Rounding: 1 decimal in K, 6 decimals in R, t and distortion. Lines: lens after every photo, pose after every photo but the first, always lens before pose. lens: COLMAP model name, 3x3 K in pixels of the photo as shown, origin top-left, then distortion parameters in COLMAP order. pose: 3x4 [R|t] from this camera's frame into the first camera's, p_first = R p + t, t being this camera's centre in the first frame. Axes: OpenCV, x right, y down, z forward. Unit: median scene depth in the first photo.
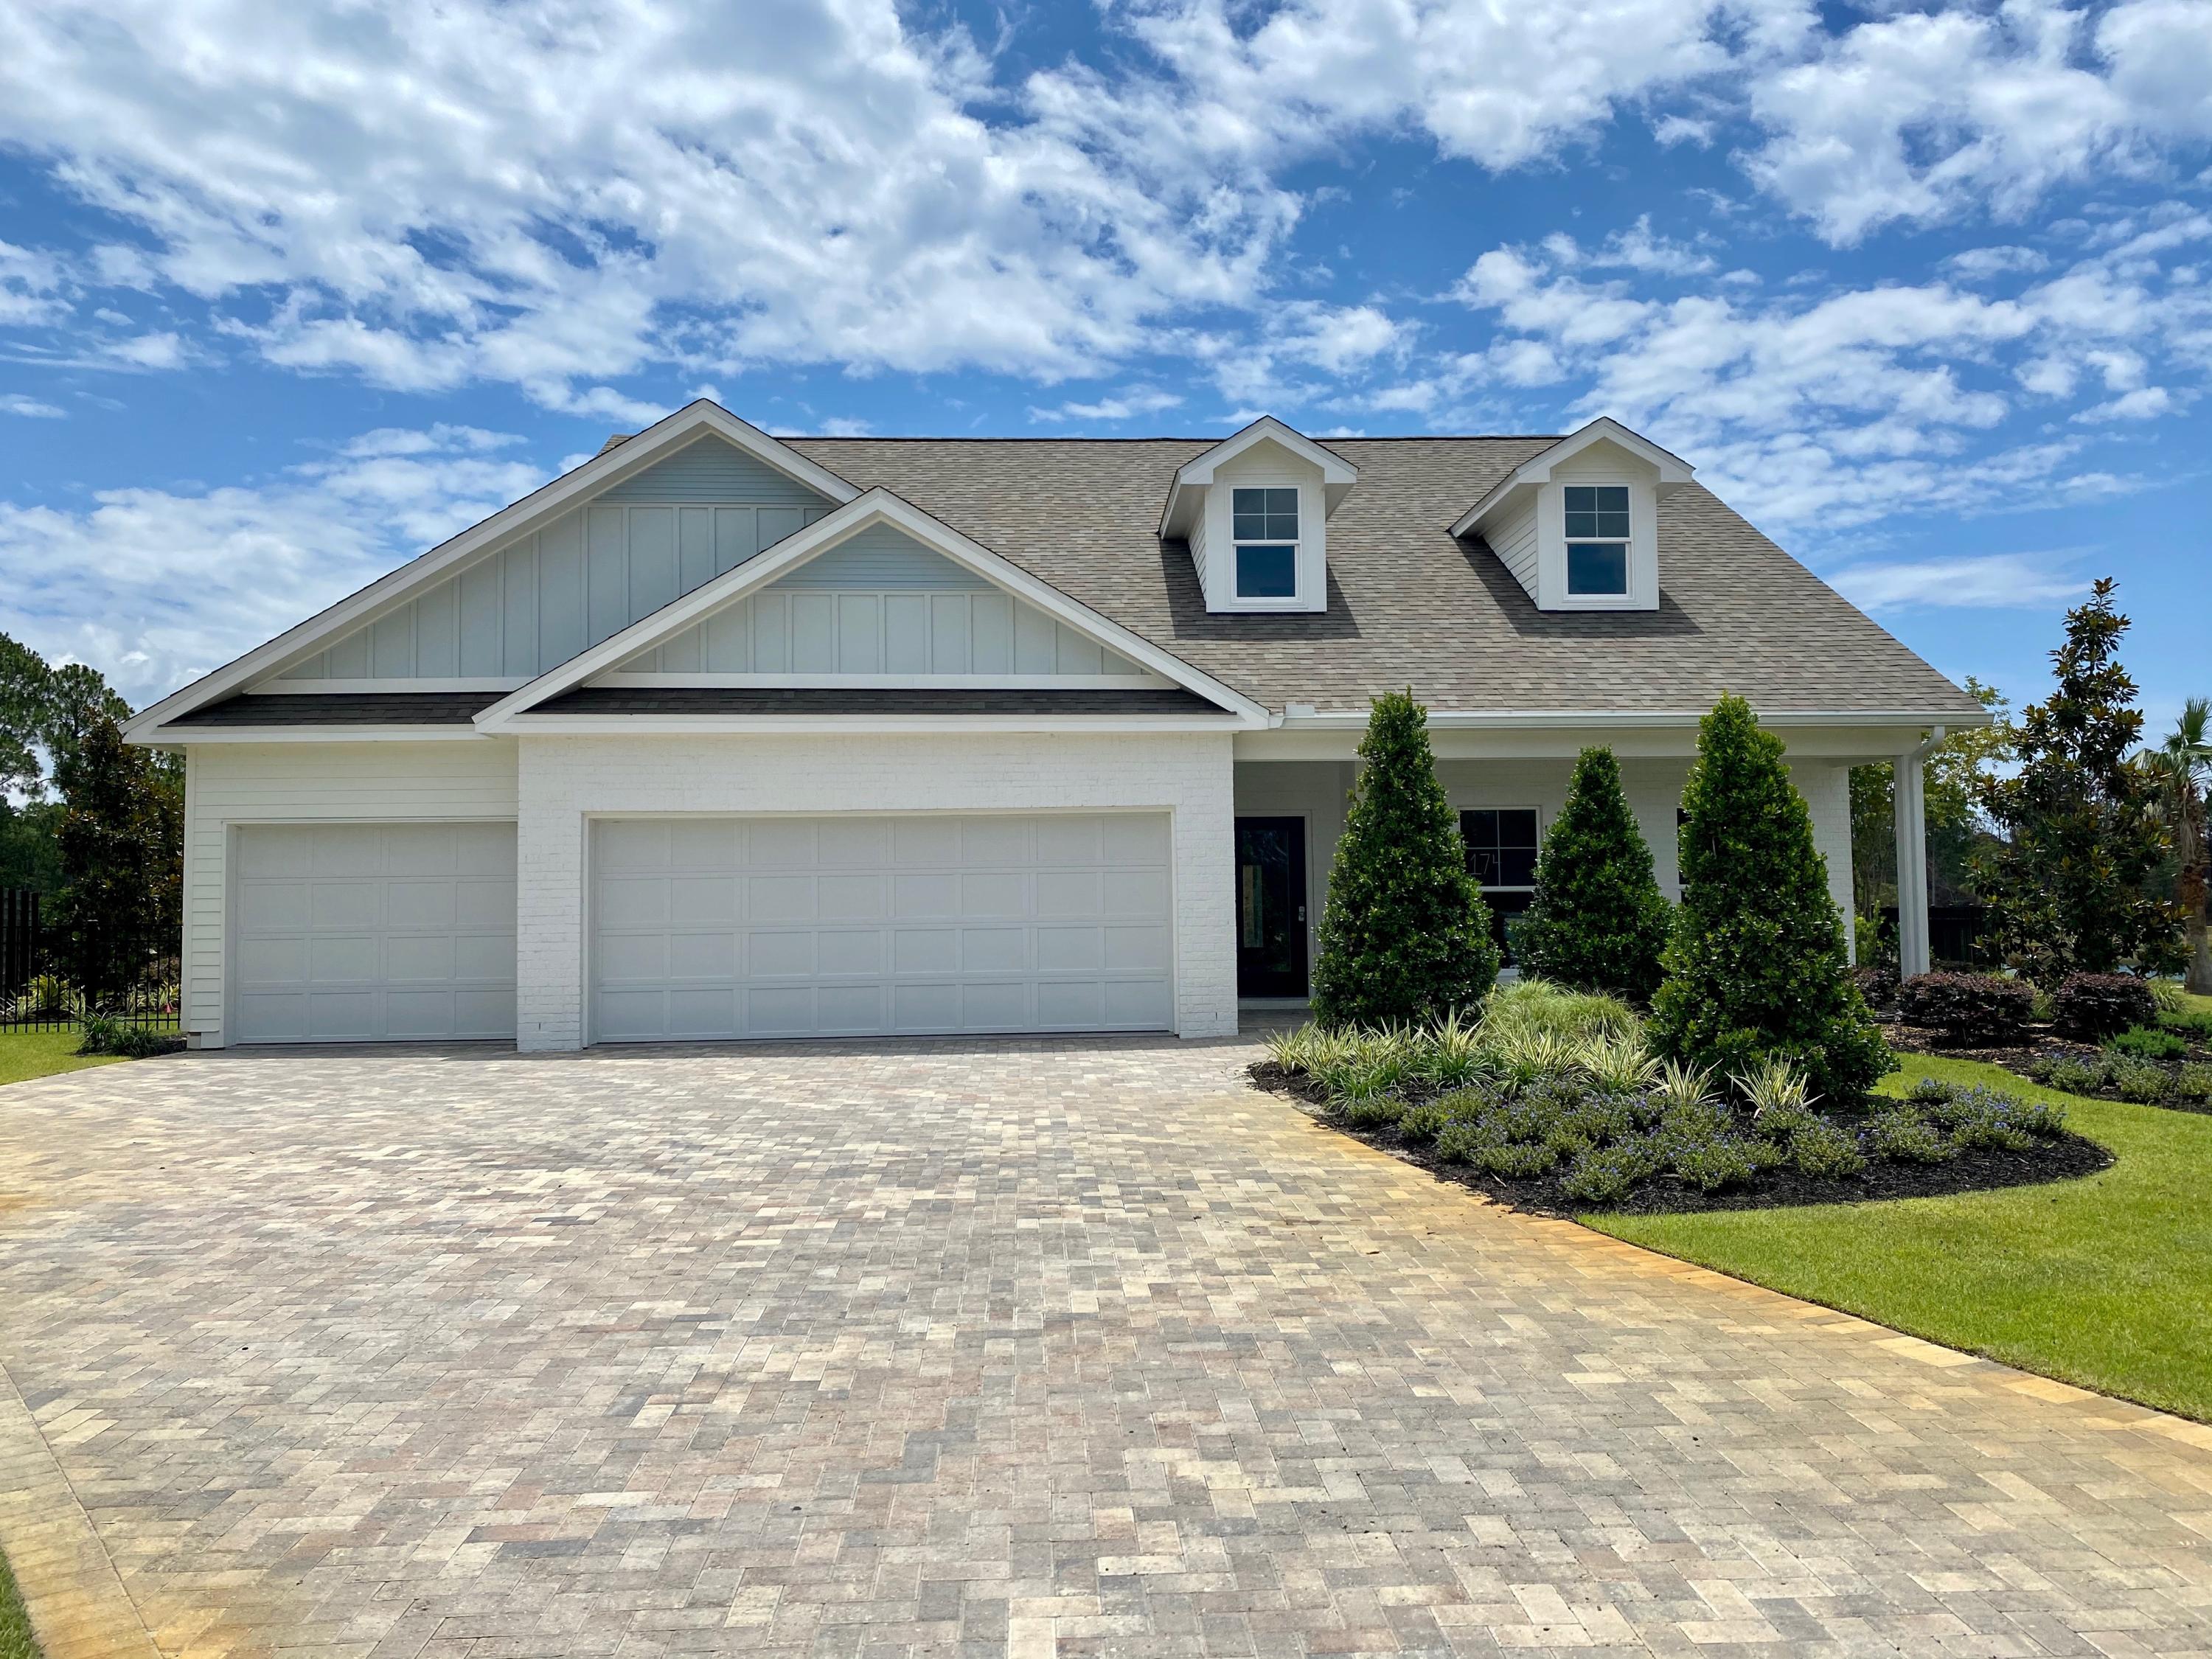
lens RADIAL K [[1694.2, 0, 1205.4], [0, 1694.2, 826.4], [0, 0, 1]] dist [0.055981, -0.054975]
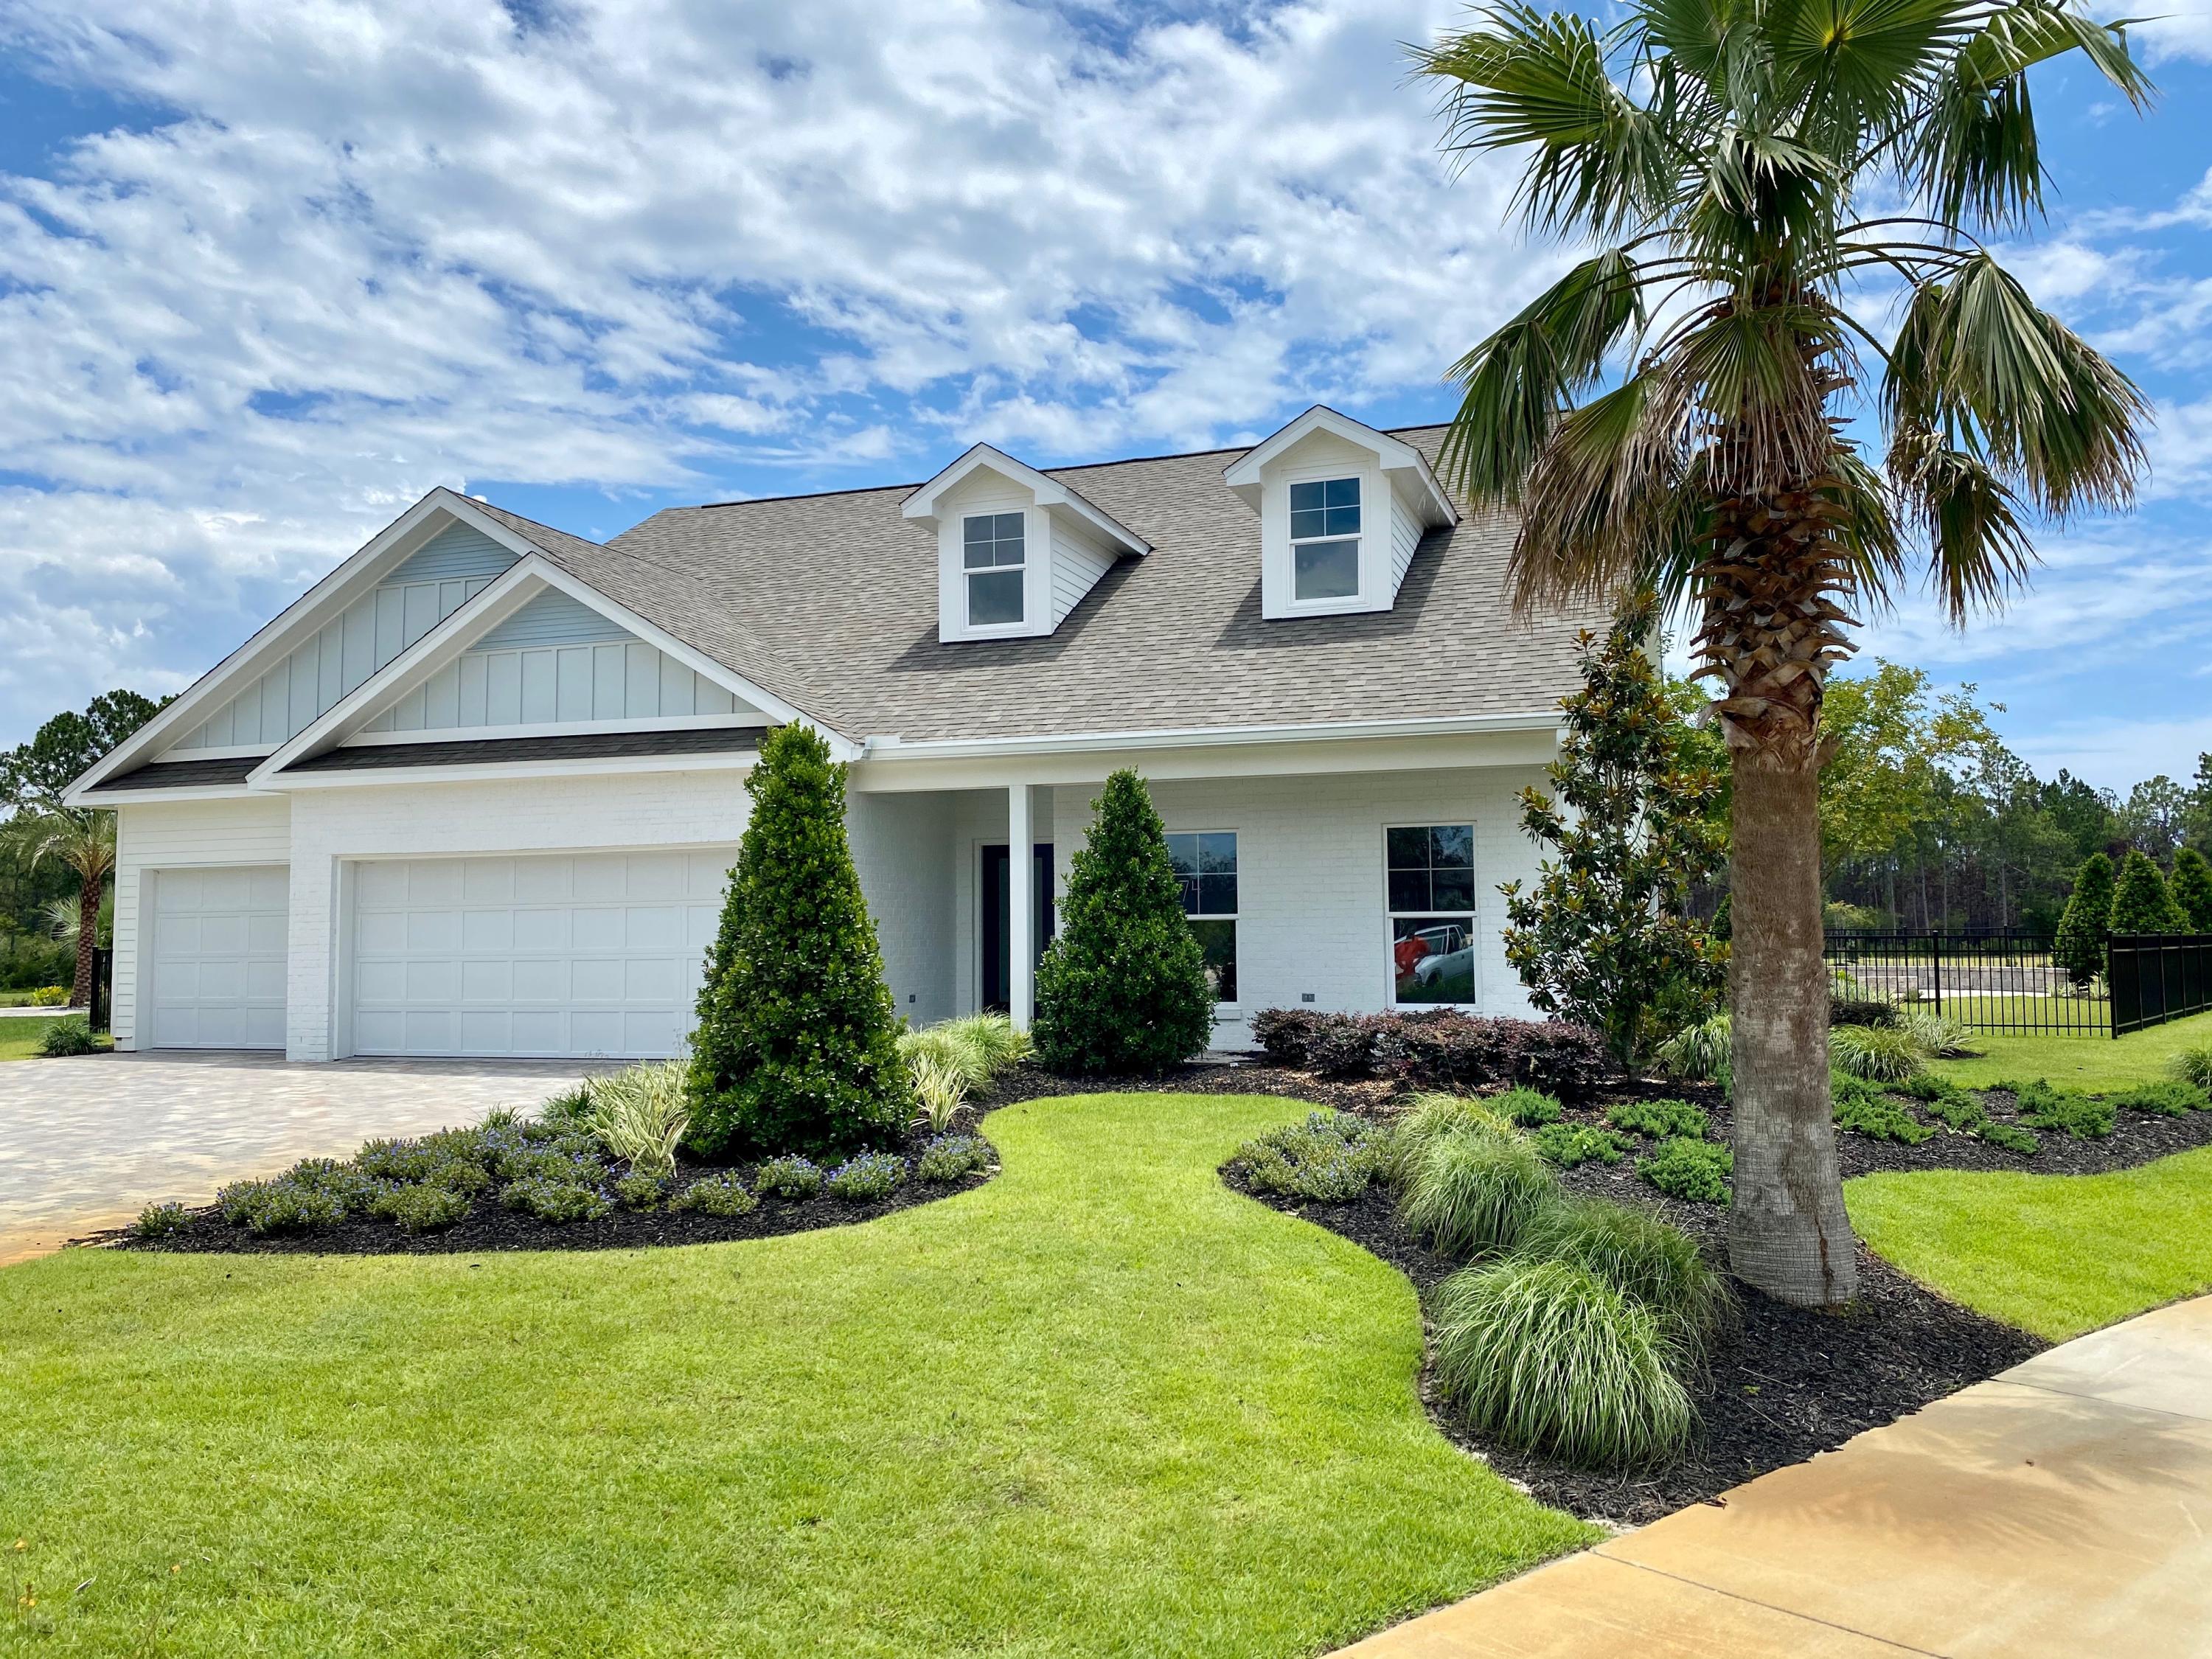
lens RADIAL K [[1694.2, 0, 1205.4], [0, 1694.2, 826.4], [0, 0, 1]] dist [0.055981, -0.054975]
pose [[0.929082, -0.021420, -0.369253, 0.514704], [0.019224, 0.999769, -0.009626, -0.004433], [0.369374, 0.001845, 0.929279, 0.120839]]
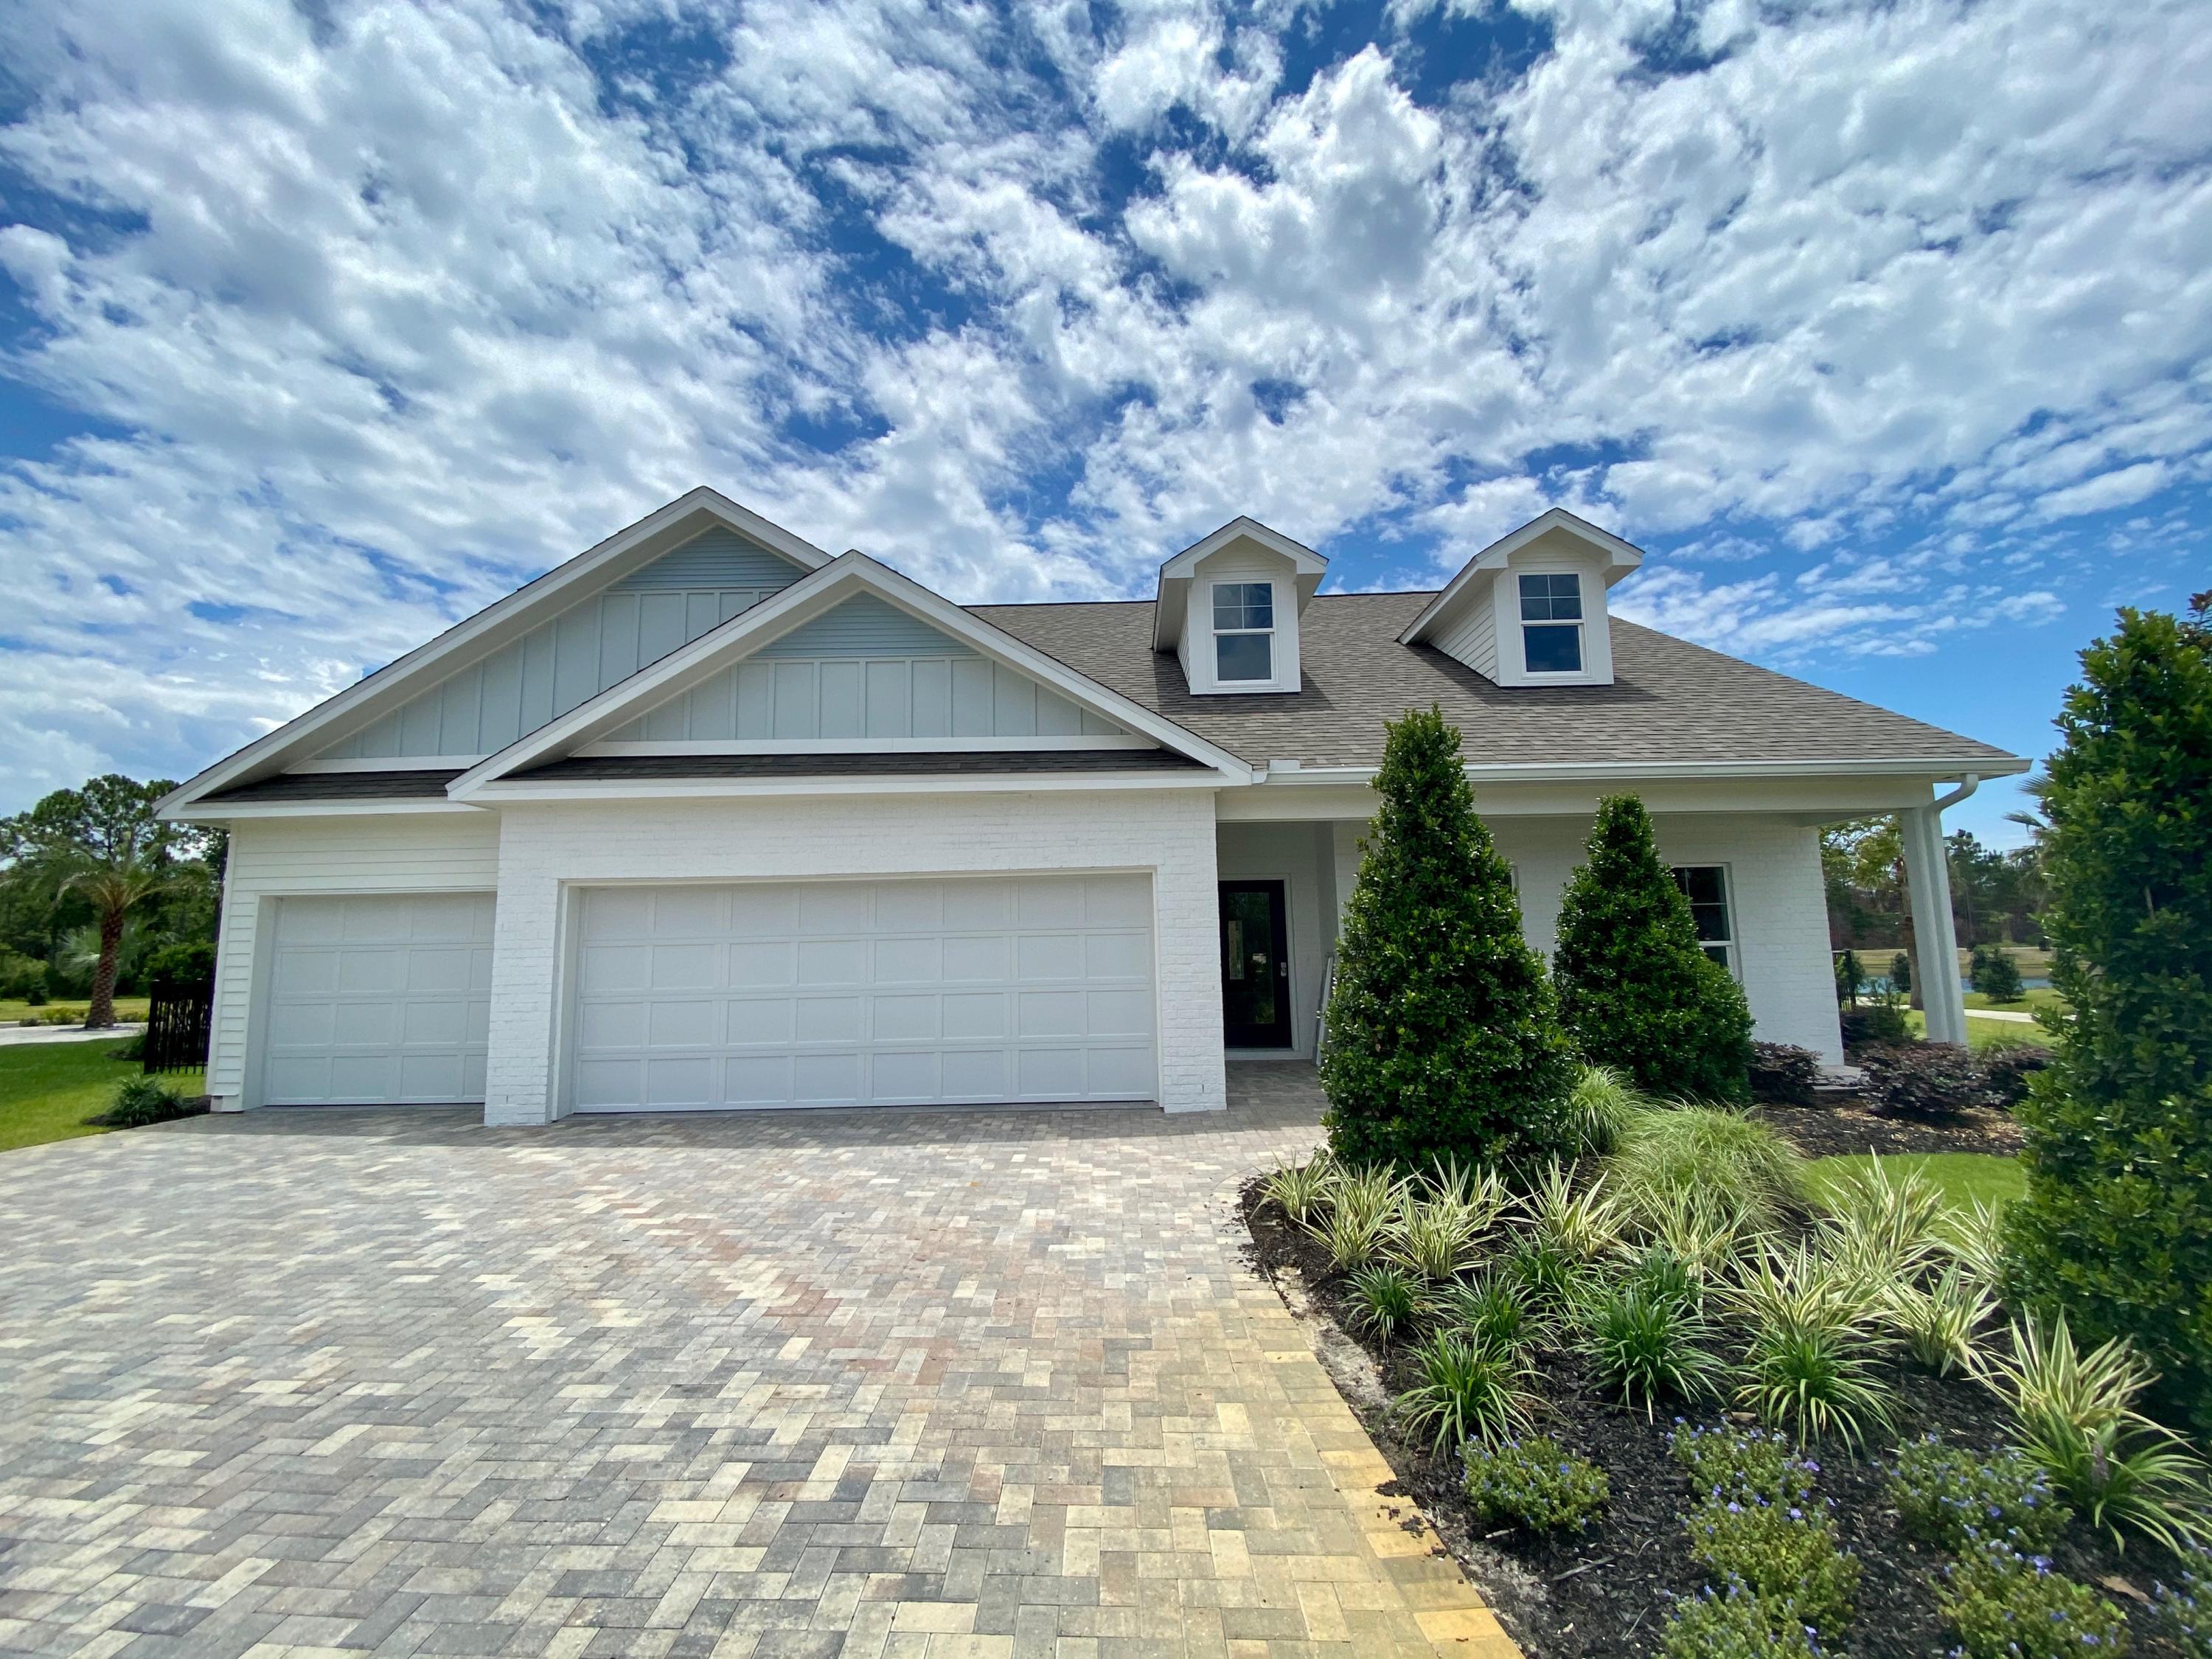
lens RADIAL K [[894.4, 0, 1131.9], [0, 894.4, 835.3], [0, 0, 1]] dist [0.048037, -0.029262]
pose [[0.996451, -0.014764, -0.082868, 0.009507], [0.009035, 0.997569, -0.069092, 0.004760], [0.083686, 0.068098, 0.994163, 0.421260]]
